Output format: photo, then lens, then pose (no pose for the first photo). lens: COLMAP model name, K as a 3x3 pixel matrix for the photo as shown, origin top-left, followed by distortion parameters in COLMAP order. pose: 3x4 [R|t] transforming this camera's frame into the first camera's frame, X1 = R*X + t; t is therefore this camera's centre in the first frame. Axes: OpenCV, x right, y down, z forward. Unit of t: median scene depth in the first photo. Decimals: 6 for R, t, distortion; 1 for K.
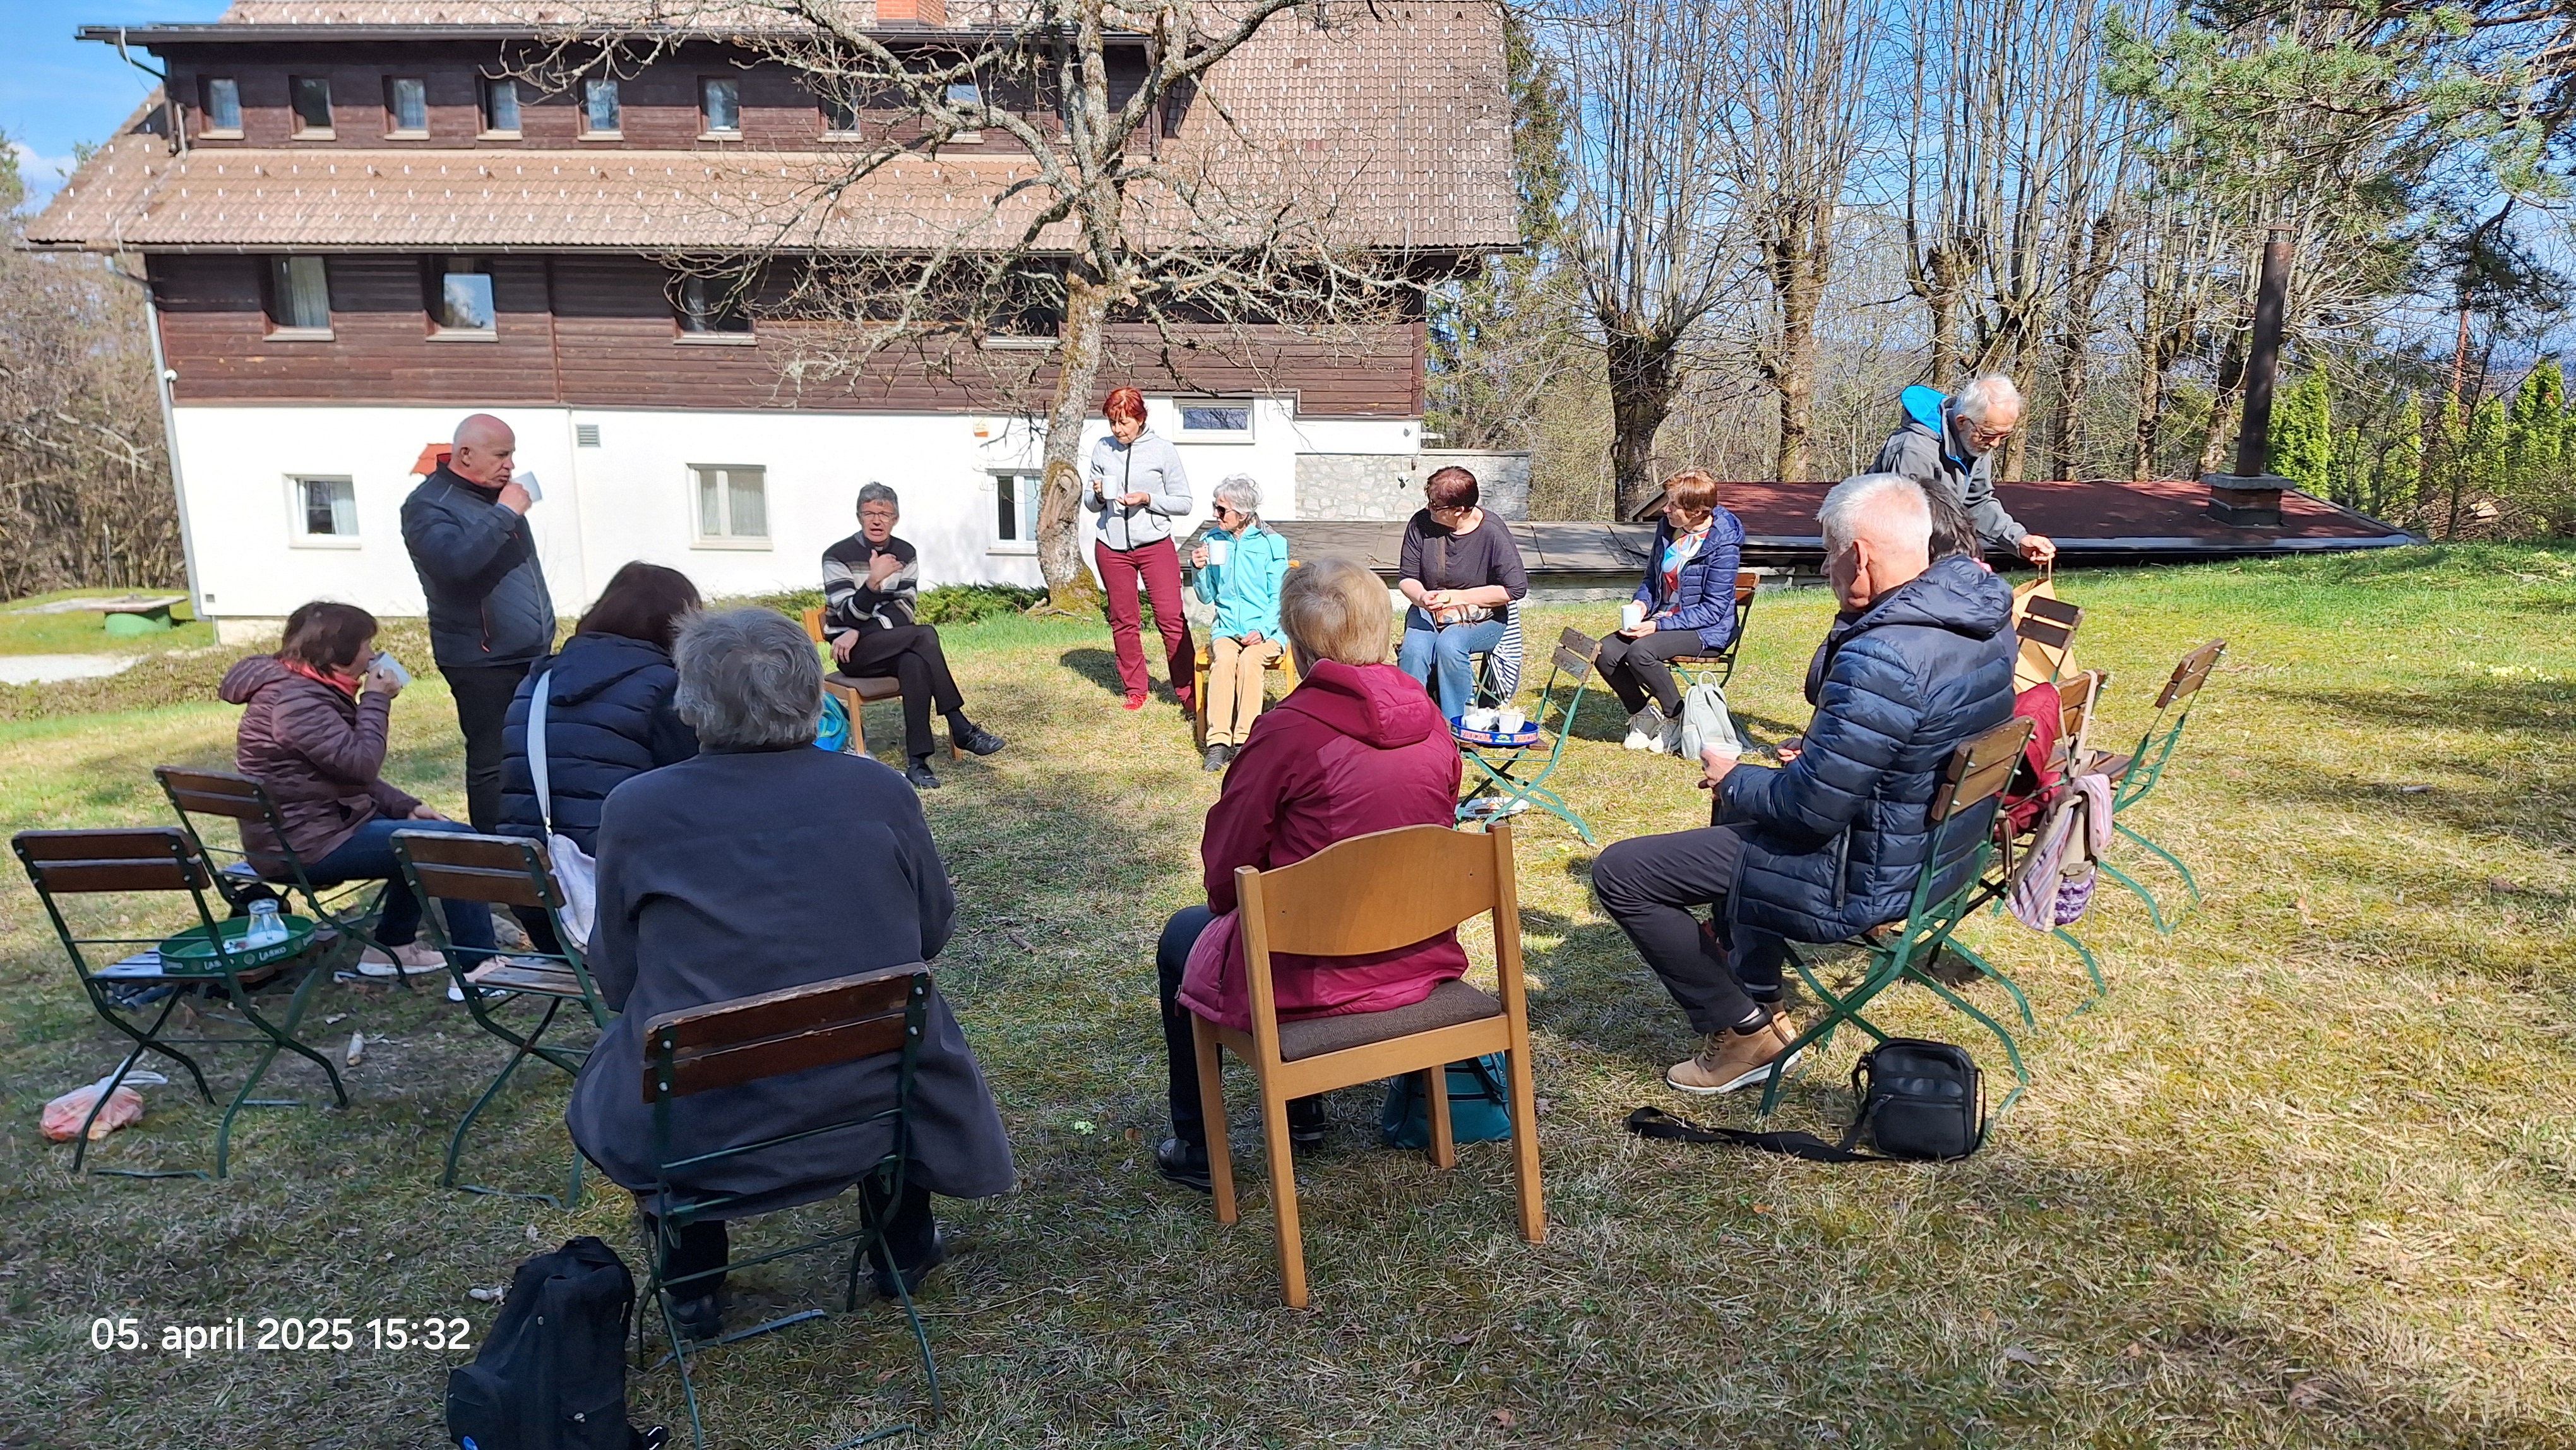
lens RADIAL K [[1810.9, 0, 1312.7], [0, 1810.9, 739.6], [0, 0, 1]] dist [0.057040, -0.077566]
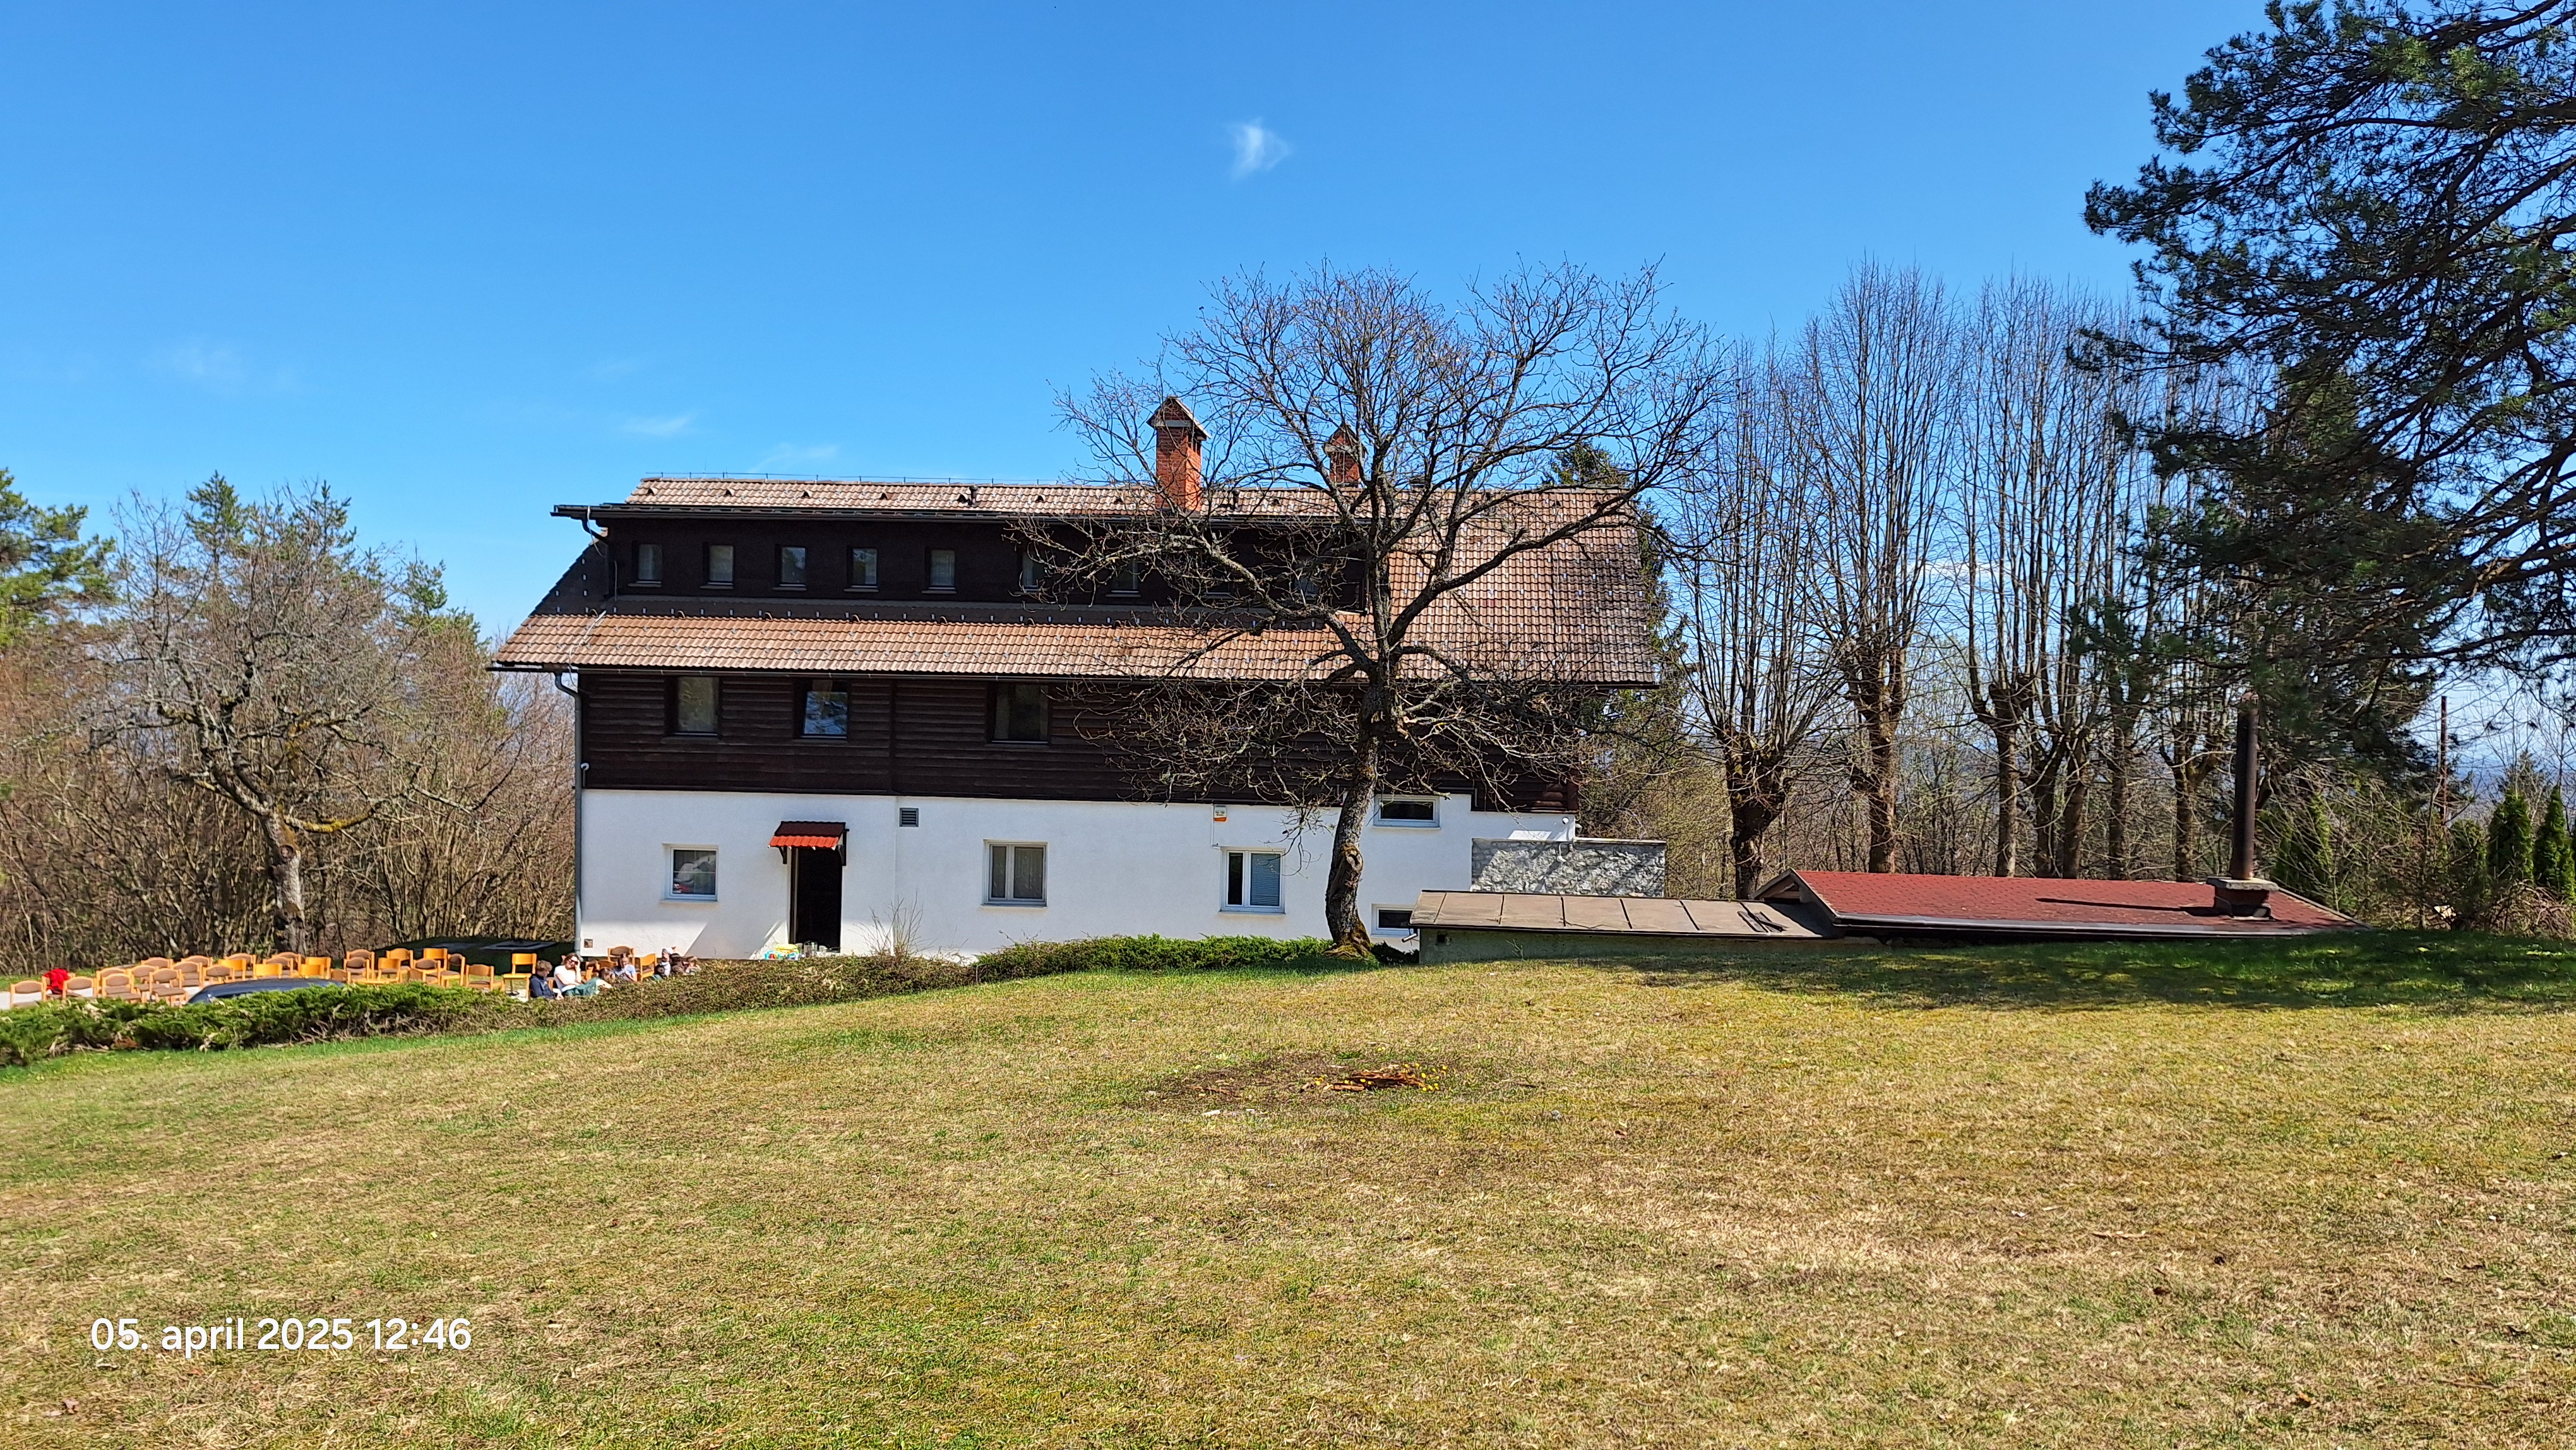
lens RADIAL K [[1810.9, 0, 1312.7], [0, 1810.9, 739.6], [0, 0, 1]] dist [0.057040, -0.077566]
pose [[0.998785, 0.016352, -0.046478, -0.063803], [-0.025670, 0.977874, -0.207612, 0.034426], [0.042054, 0.208553, 0.977106, -0.228786]]
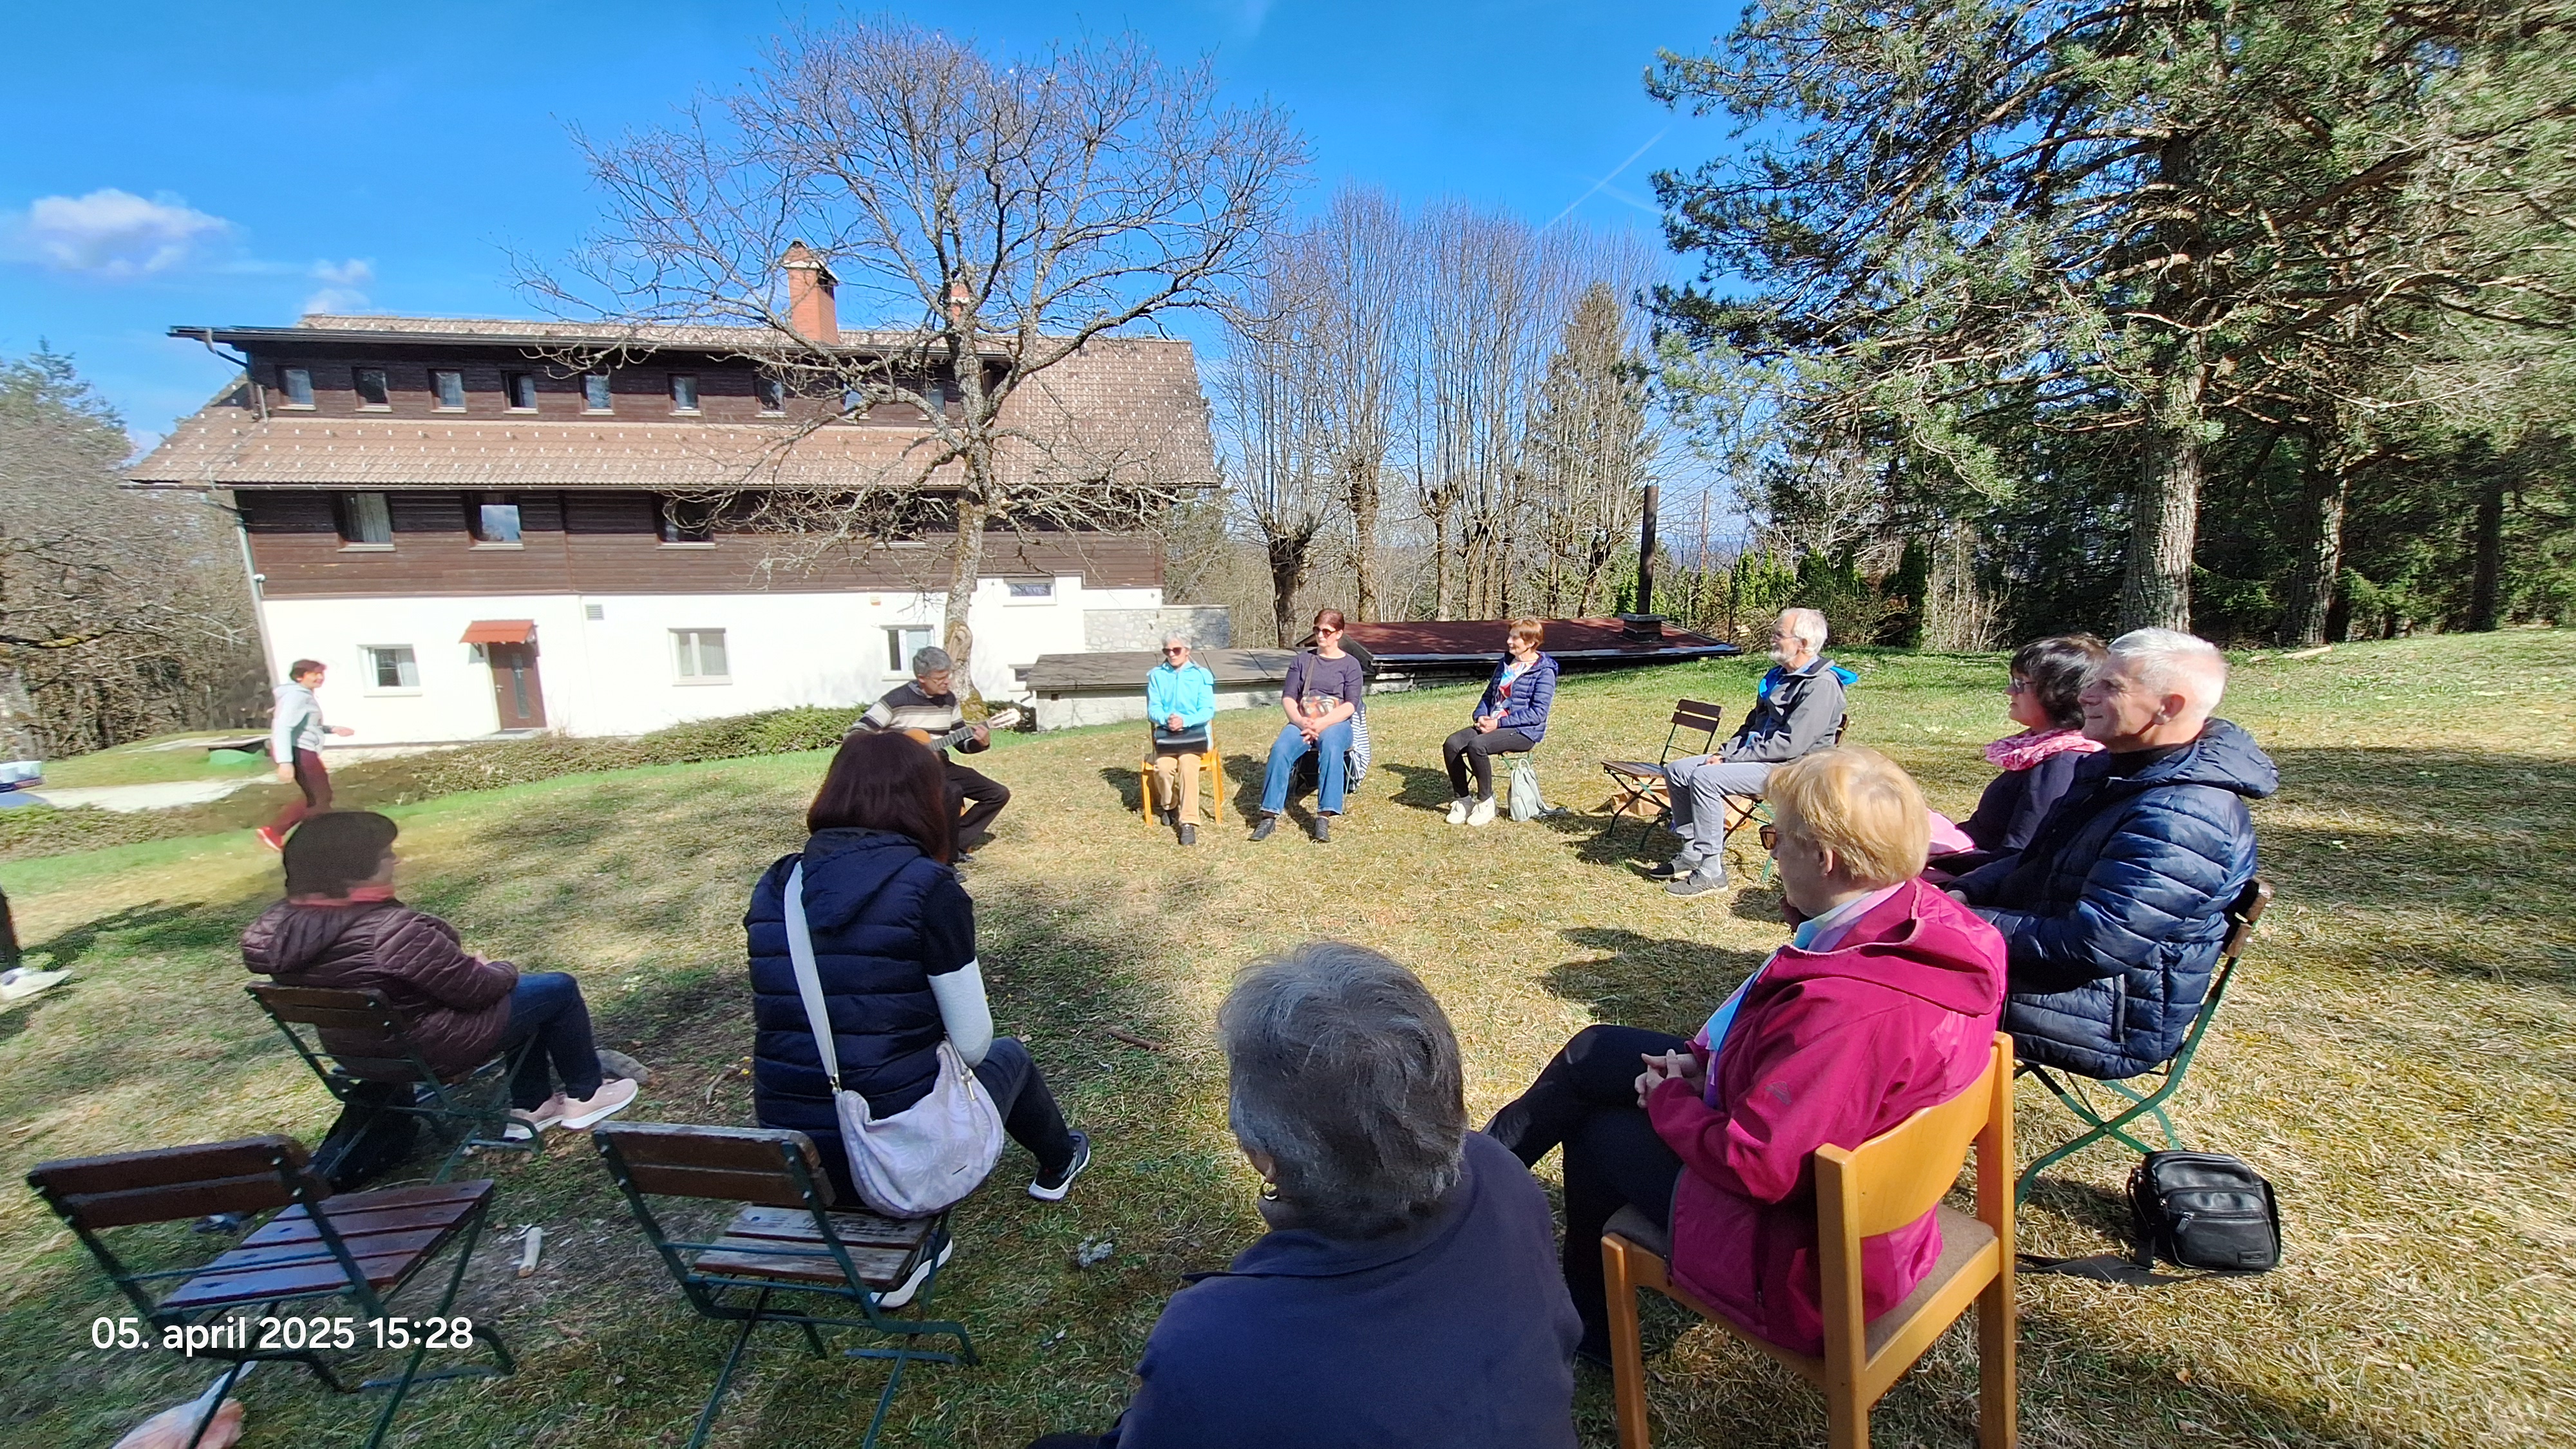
lens RADIAL K [[1040.4, 0, 1286.6], [0, 1040.4, 731.4], [0, 0, 1]] dist [-0.000514, -0.000154]
pose [[0.974867, -0.051198, 0.216824, -0.040206], [0.058959, 0.997825, -0.029475, -0.012943], [-0.214844, 0.041518, 0.975766, 0.064830]]
